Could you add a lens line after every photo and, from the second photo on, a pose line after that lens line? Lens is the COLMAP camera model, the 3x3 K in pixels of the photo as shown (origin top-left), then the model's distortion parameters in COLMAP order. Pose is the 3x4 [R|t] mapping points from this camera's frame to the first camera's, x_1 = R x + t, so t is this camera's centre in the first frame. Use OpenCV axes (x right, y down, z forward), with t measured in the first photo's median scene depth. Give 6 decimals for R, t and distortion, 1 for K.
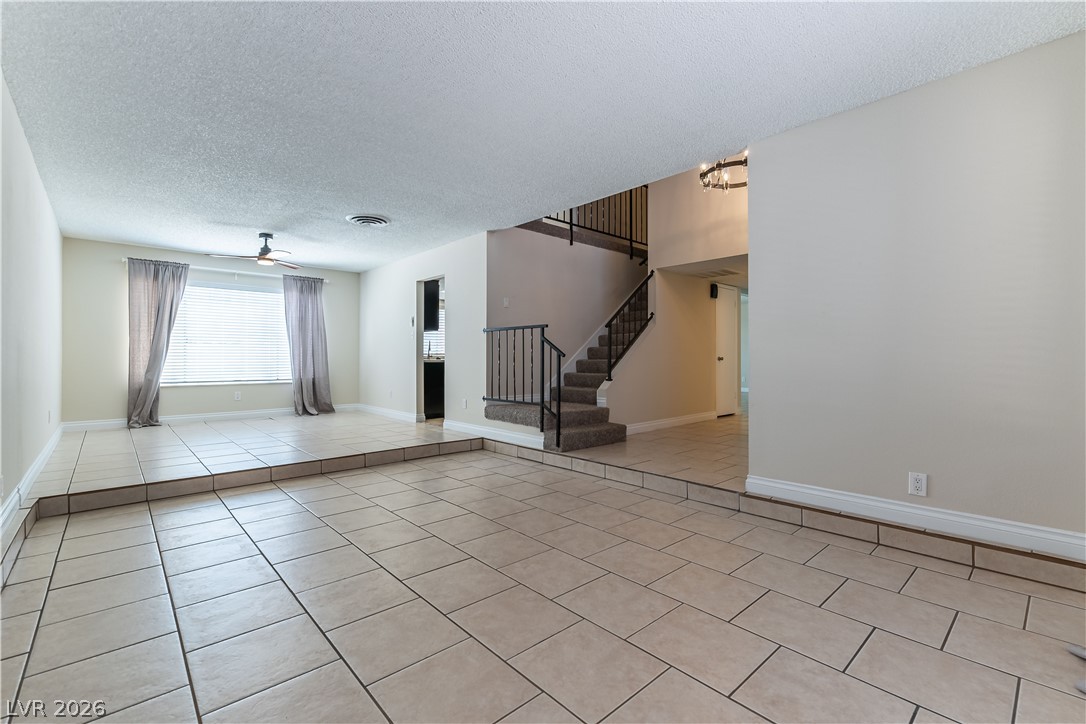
lens RADIAL K [[471.8, 0, 552.1], [0, 471.8, 354.6], [0, 0, 1]] dist [0.012797, -0.002912]
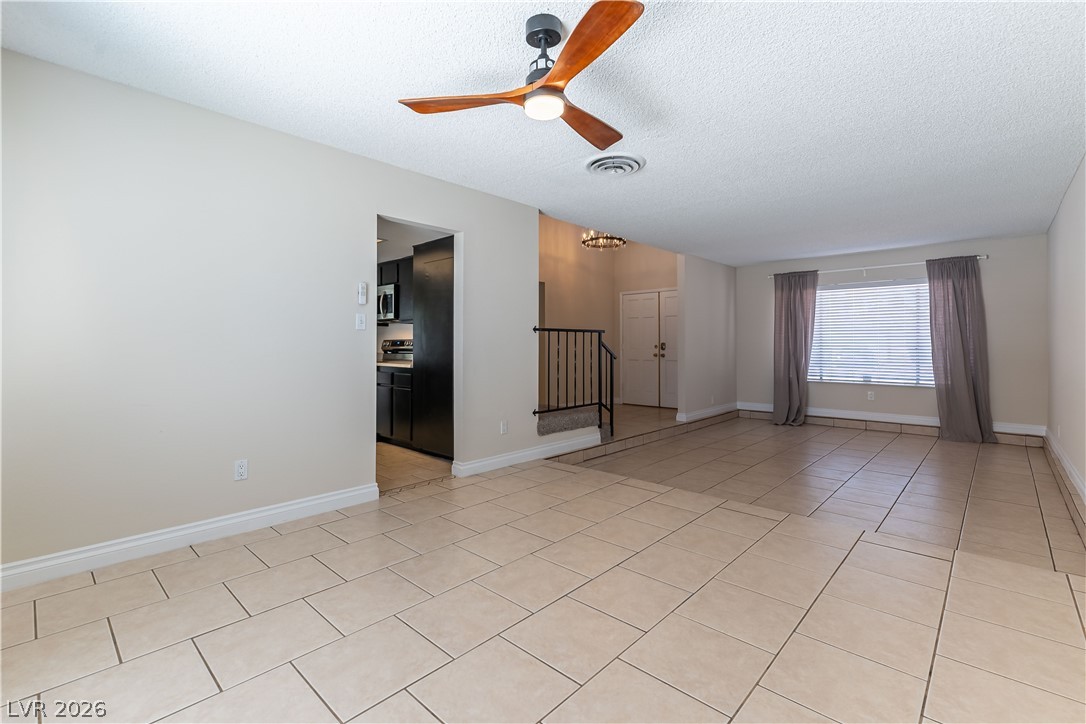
lens RADIAL K [[471.8, 0, 539.0], [0, 471.8, 337.3], [0, 0, 1]] dist [0.012797, -0.002912]
pose [[-0.053479, 0.015106, 0.998455, -1.109721], [-0.013609, 0.999782, -0.015855, -0.027331], [-0.998476, -0.014436, -0.053262, 1.201899]]
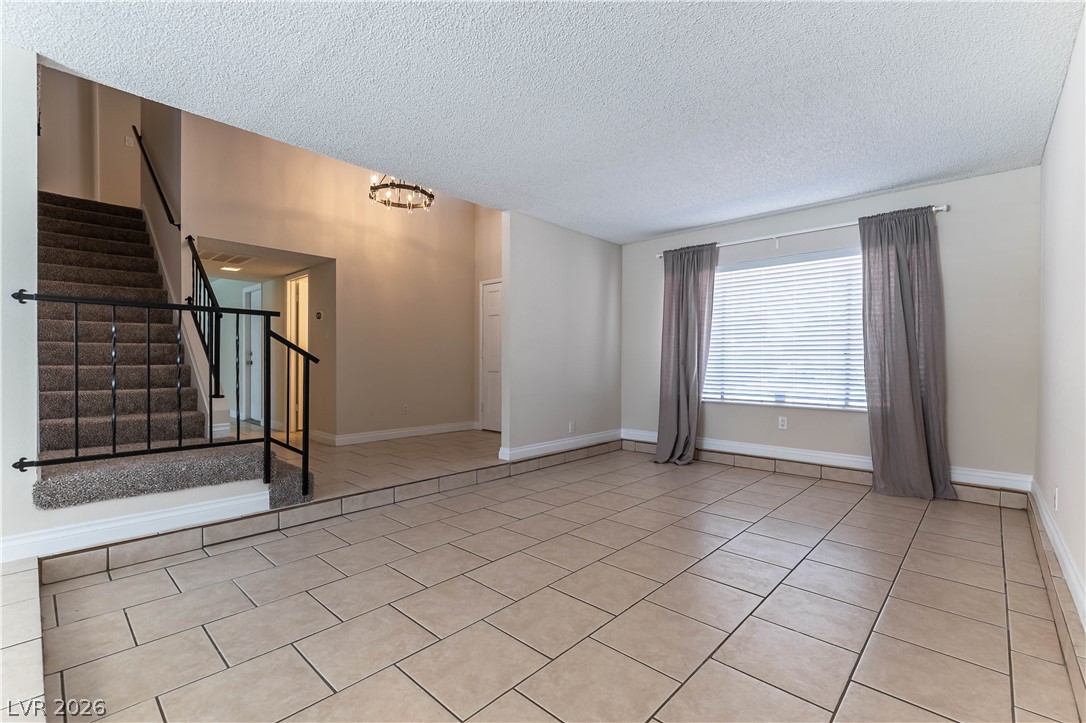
lens RADIAL K [[471.8, 0, 543.5], [0, 471.8, 361.4], [0, 0, 1]] dist [0.012797, -0.002912]
pose [[-0.064414, 0.000434, 0.997923, -0.671762], [-0.019174, 0.999815, -0.001672, -0.003258], [-0.997739, -0.019242, -0.064394, 0.676208]]
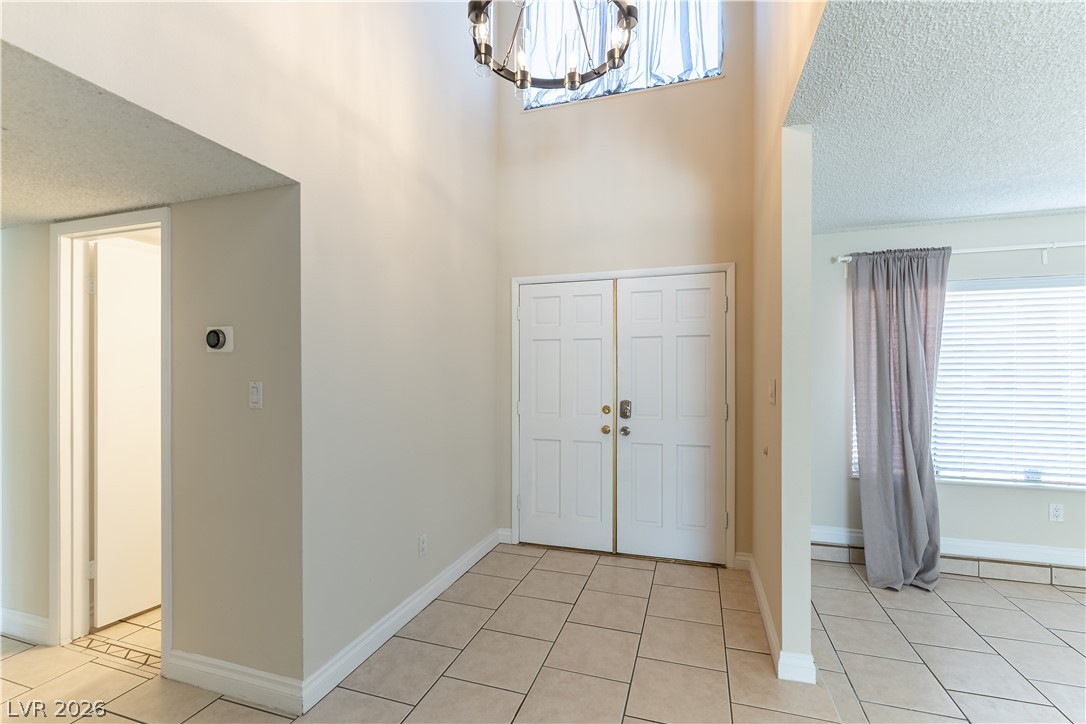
lens RADIAL K [[471.8, 0, 541.1], [0, 471.8, 373.2], [0, 0, 1]] dist [0.012797, -0.002912]
pose [[-0.477313, -0.003405, 0.878727, 0.035708], [-0.011351, 0.999933, -0.002290, -0.081151], [-0.878660, -0.011067, -0.477320, 1.113701]]
